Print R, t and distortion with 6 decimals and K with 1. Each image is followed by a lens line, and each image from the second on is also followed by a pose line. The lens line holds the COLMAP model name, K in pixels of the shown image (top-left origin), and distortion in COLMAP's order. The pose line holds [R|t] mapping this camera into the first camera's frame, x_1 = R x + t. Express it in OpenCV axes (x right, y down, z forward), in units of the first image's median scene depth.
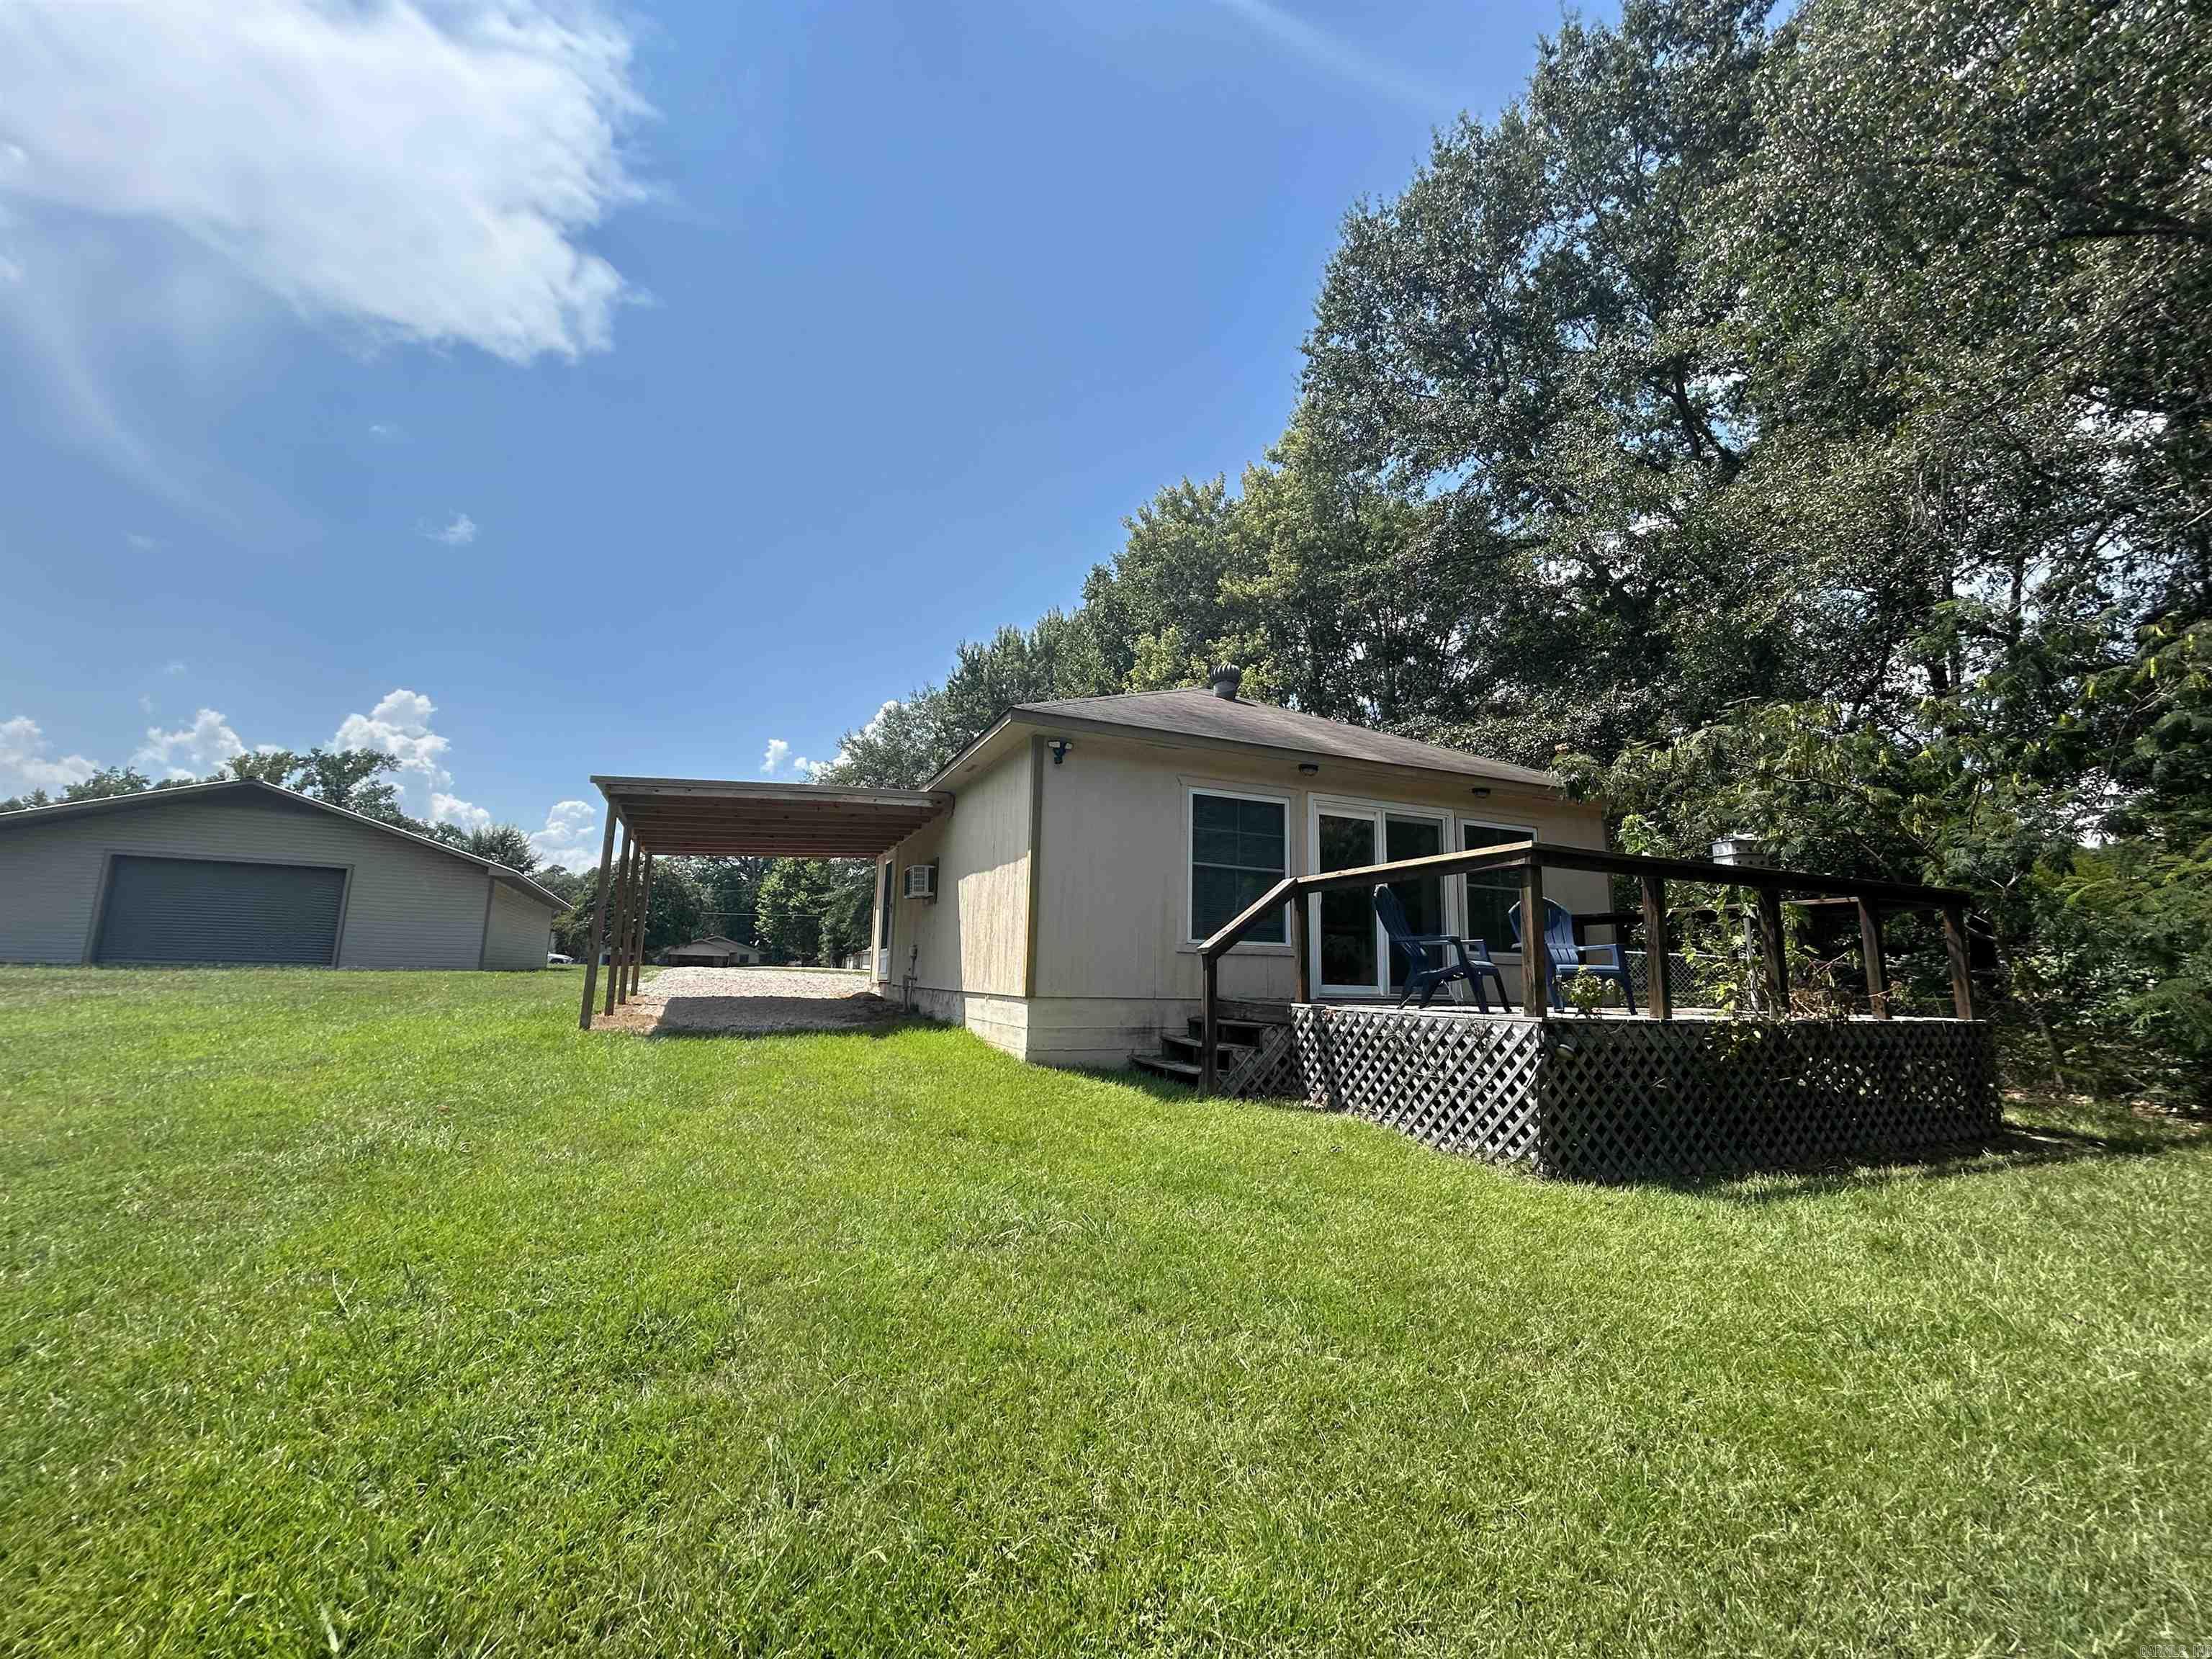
lens RADIAL K [[900.5, 0, 1119.1], [0, 900.5, 834.7], [0, 0, 1]] dist [0.000692, 0.000011]
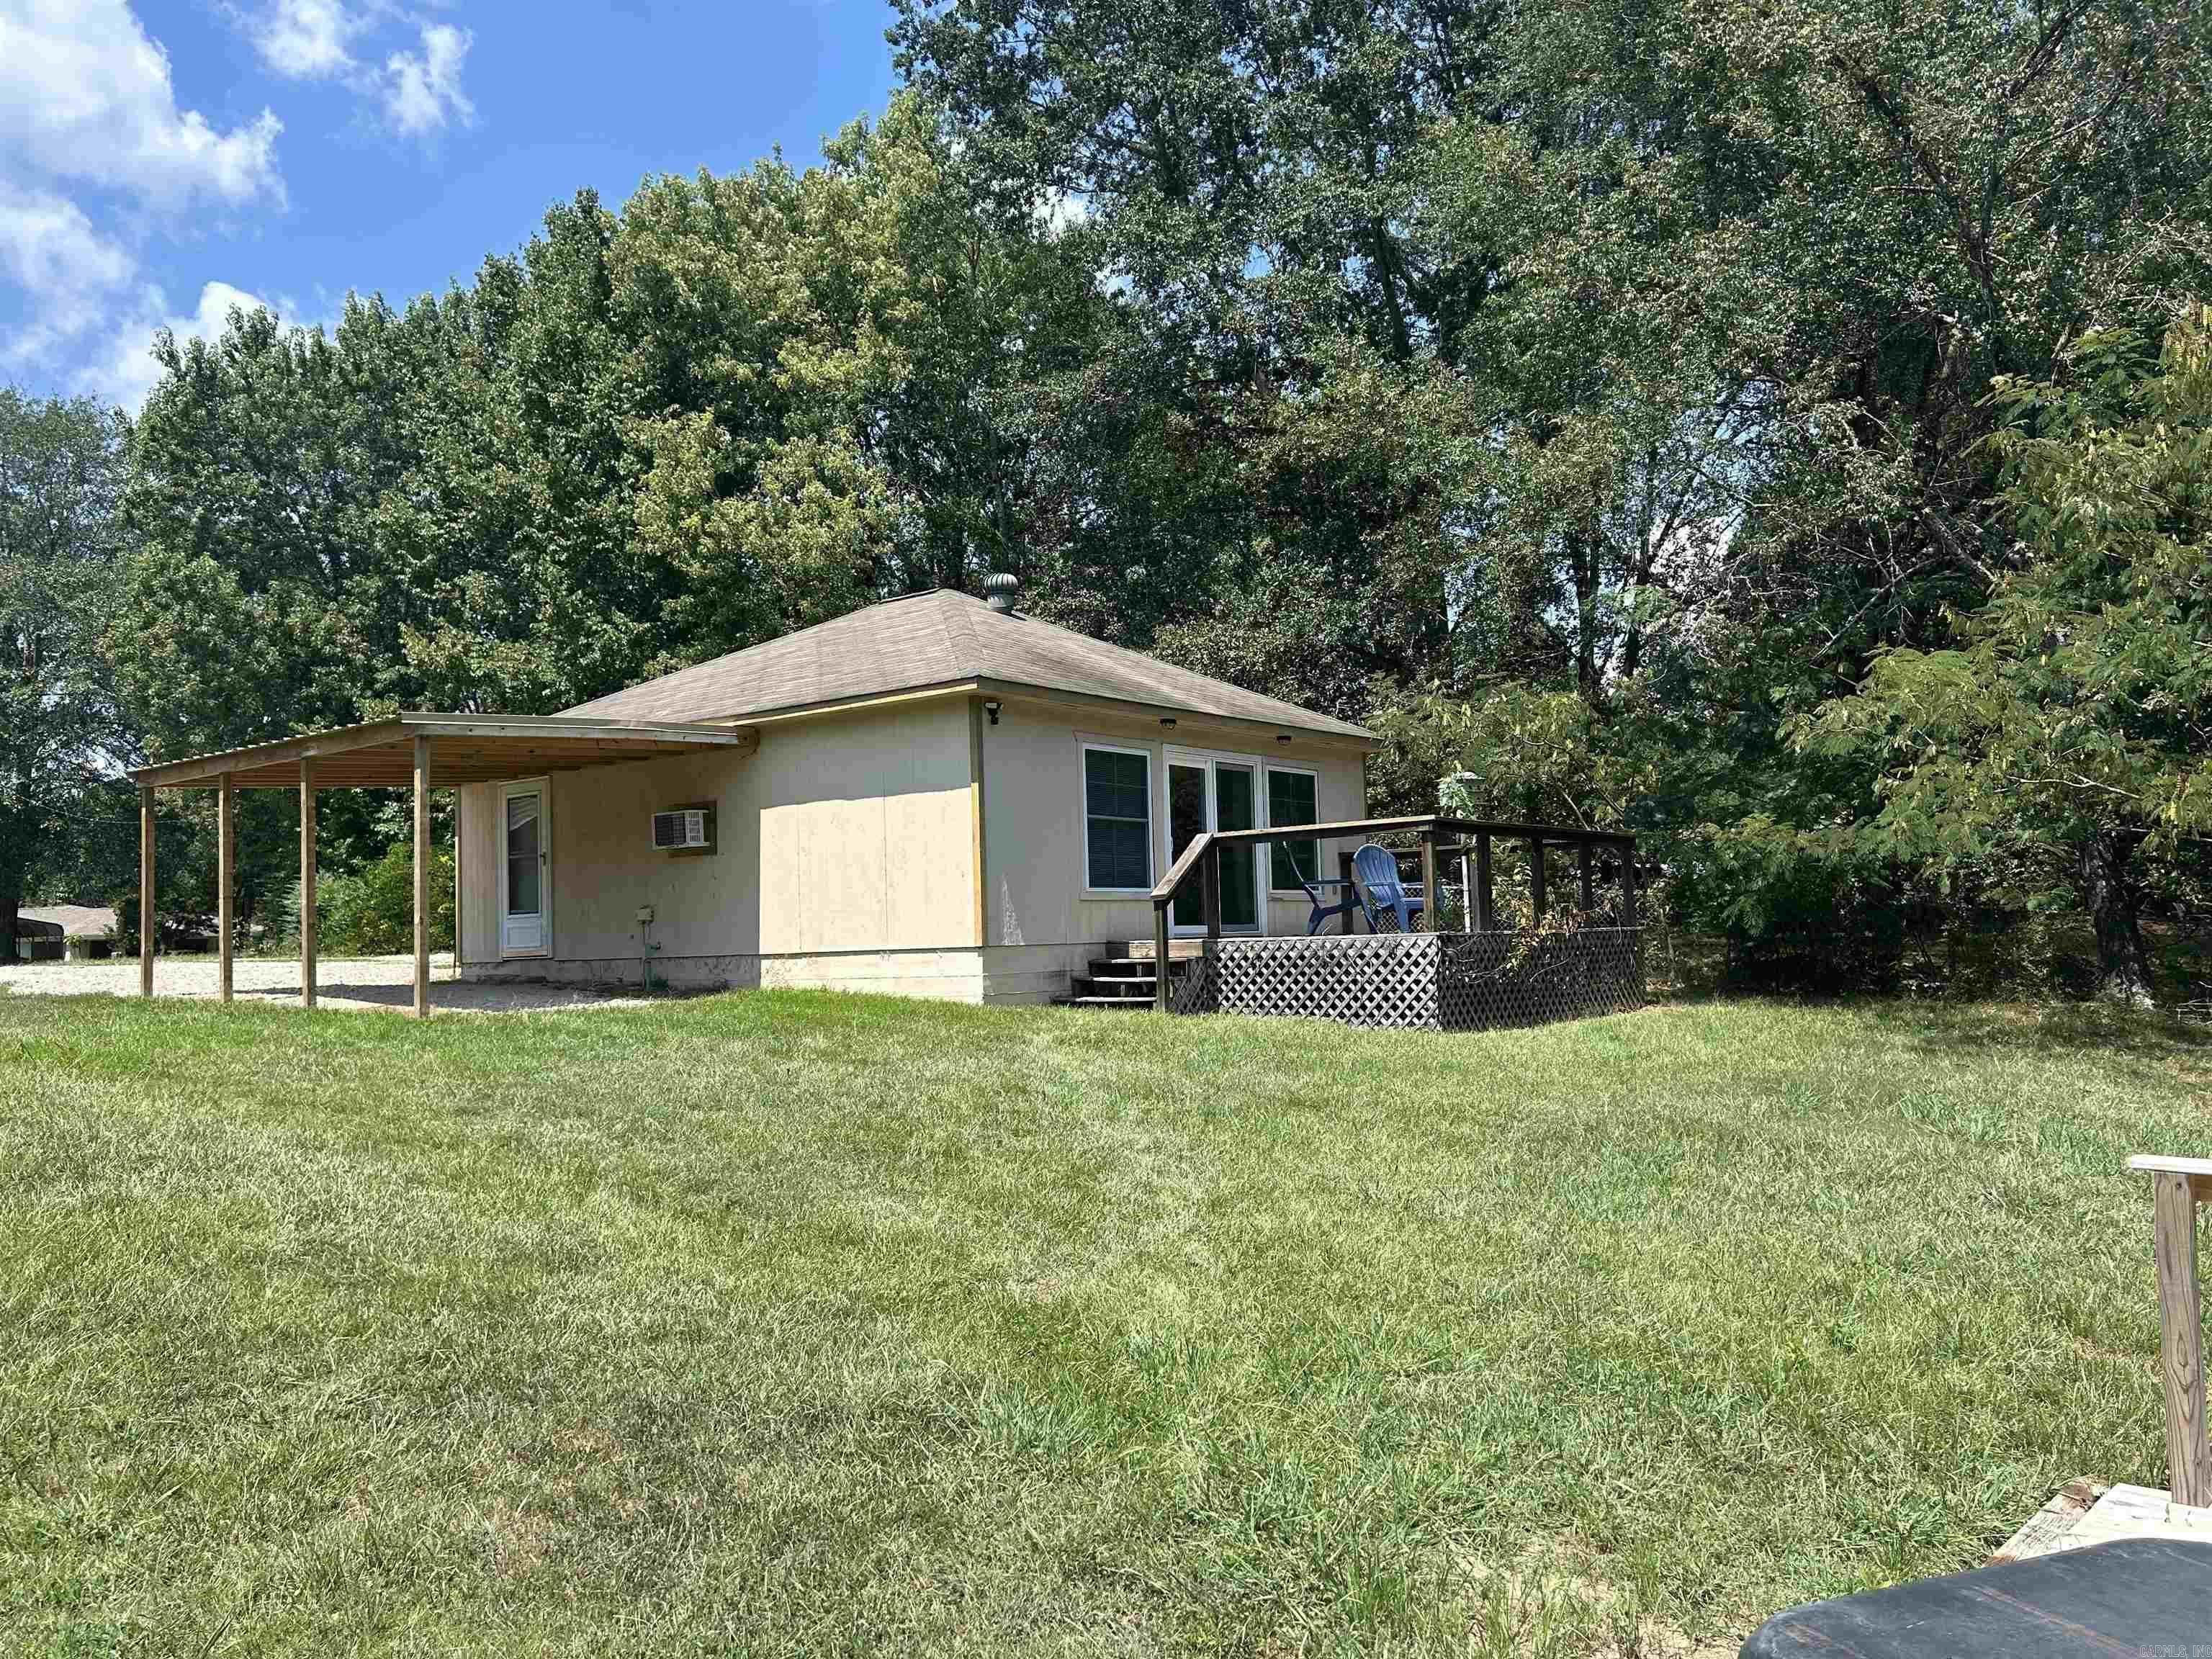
lens RADIAL K [[1668.5, 0, 1094.8], [0, 1668.5, 826.4], [0, 0, 1]] dist [0.045439, -0.031254]
pose [[0.879834, -0.014241, 0.475068, -0.515001], [-0.026640, 0.996502, 0.079209, -0.067958], [-0.474535, -0.082347, 0.876377, -0.440728]]
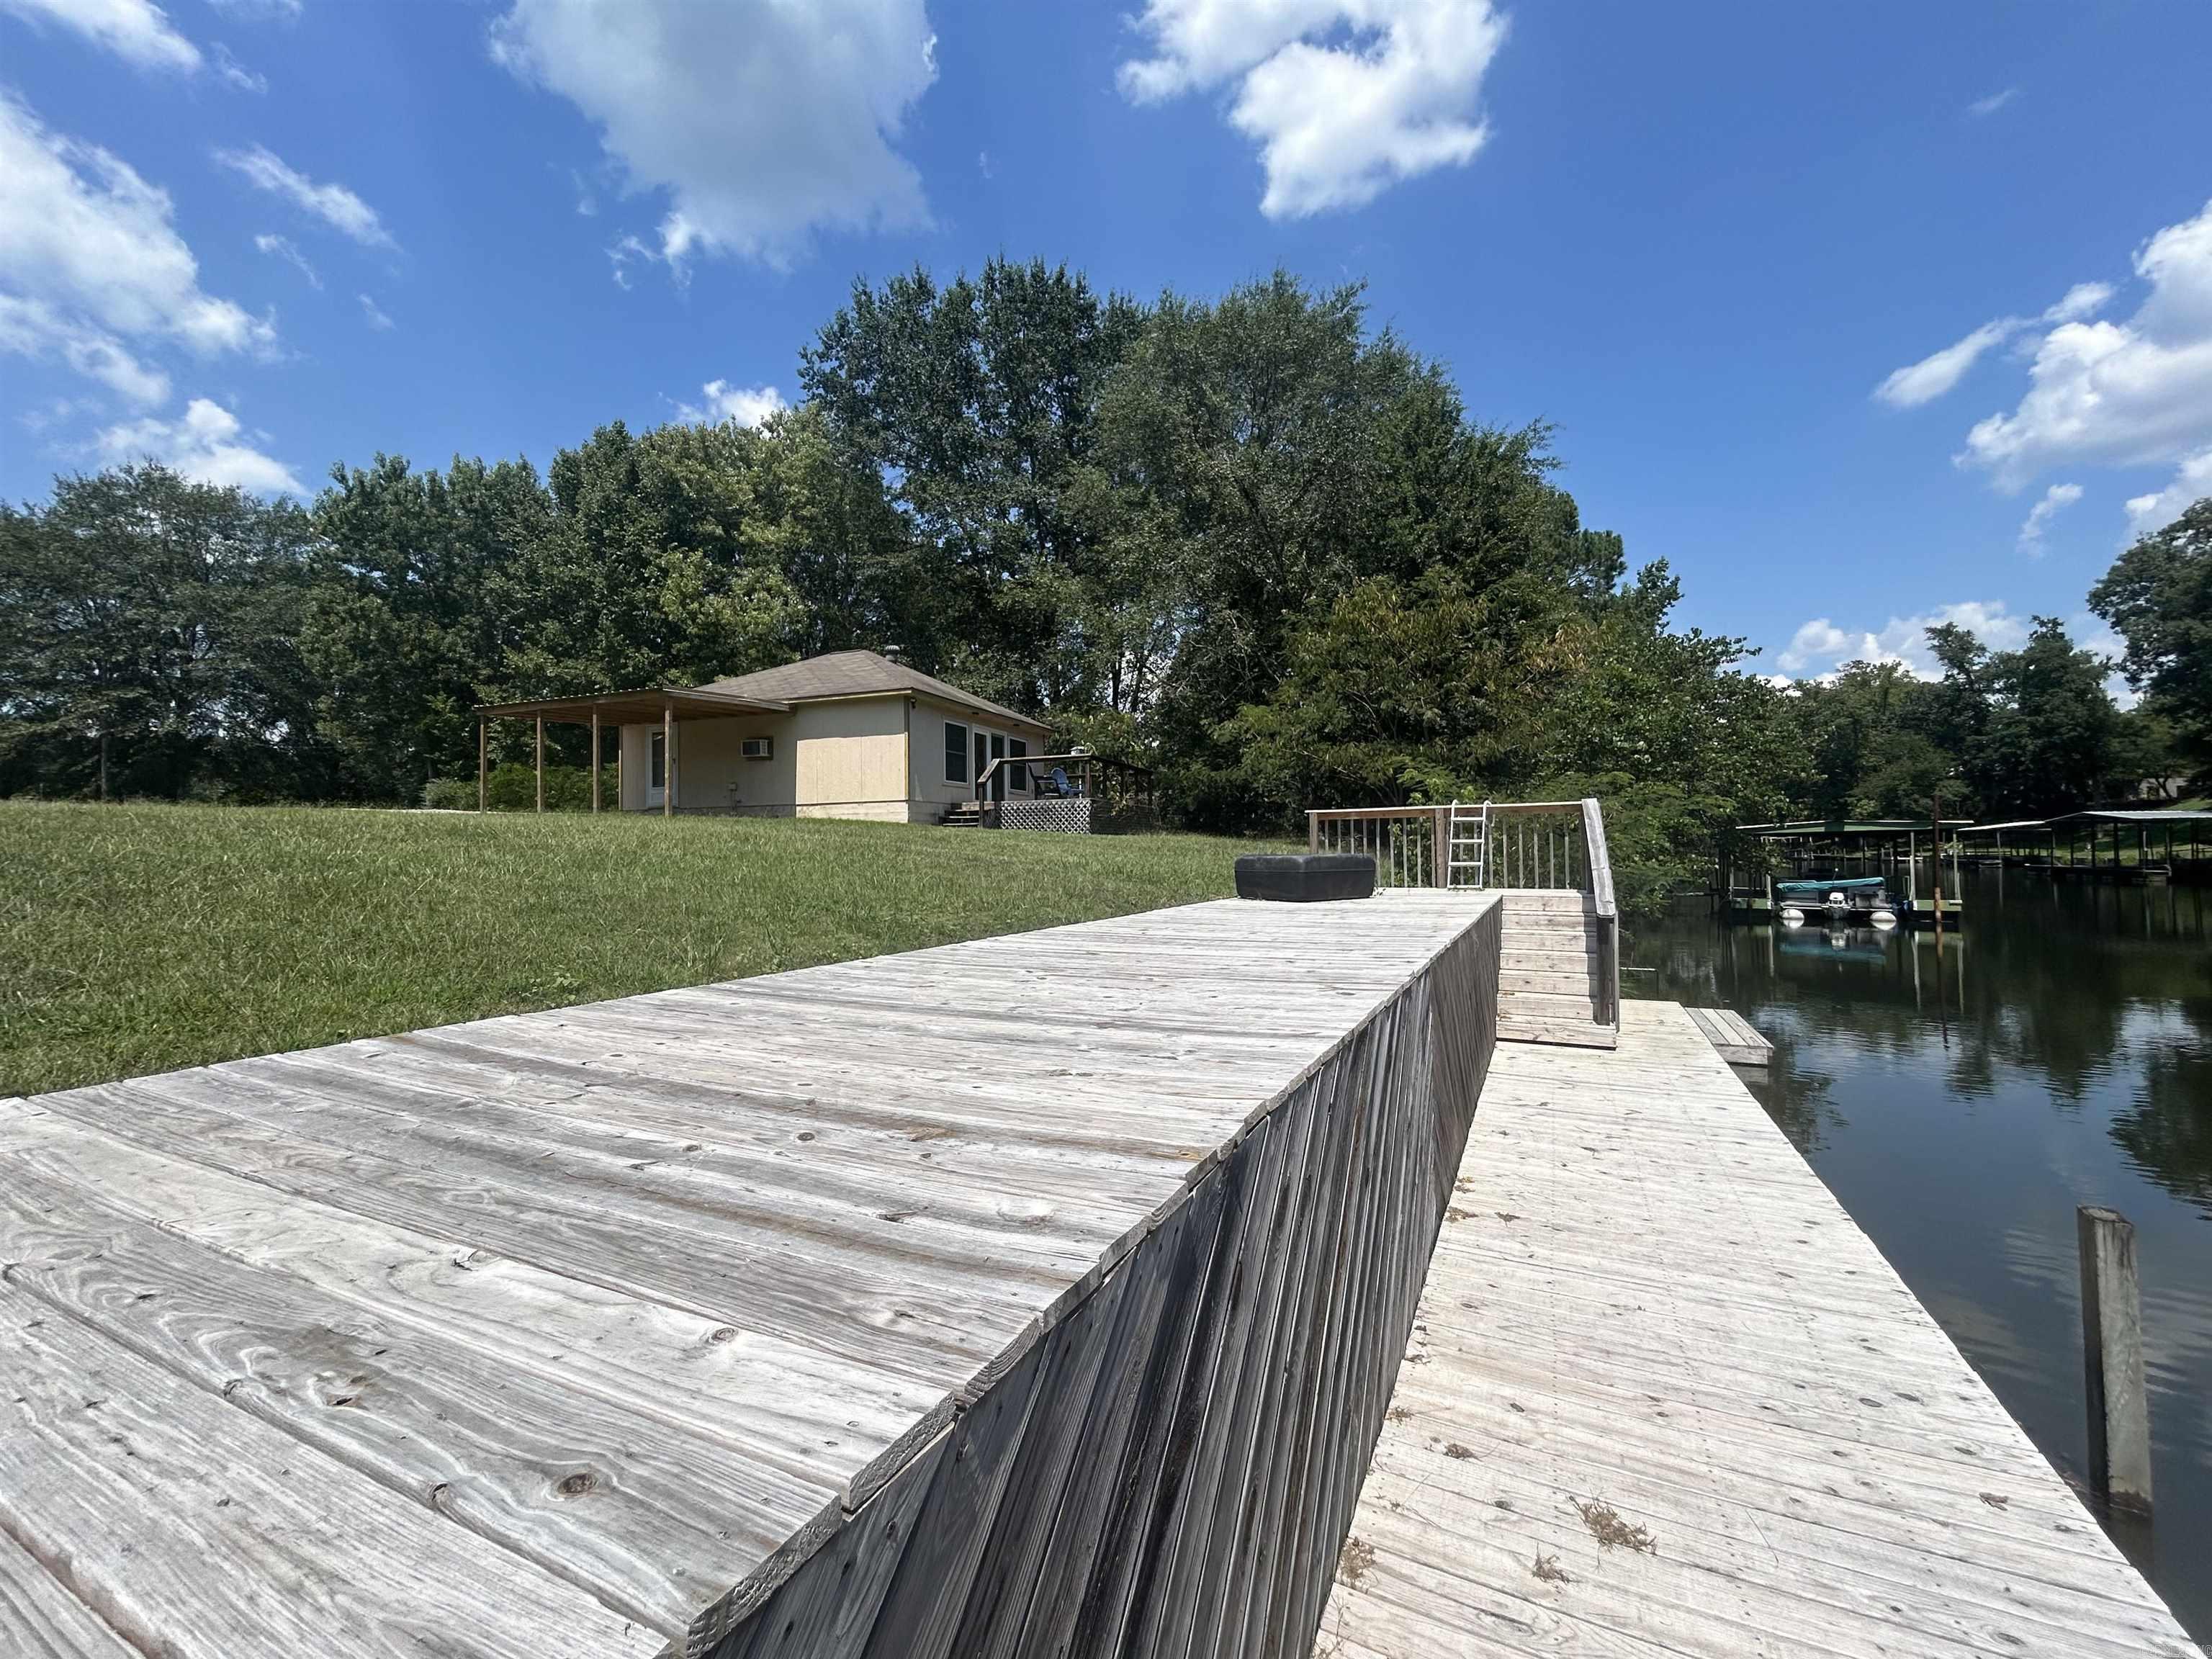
lens RADIAL K [[896.4, 0, 1108.0], [0, 896.4, 820.2], [0, 0, 1]] dist [-0.000710, 0.004702]
pose [[0.694621, -0.005117, 0.719357, -0.874660], [-0.085296, 0.992335, 0.089422, -0.023239], [-0.714301, -0.123472, 0.688860, -0.677385]]
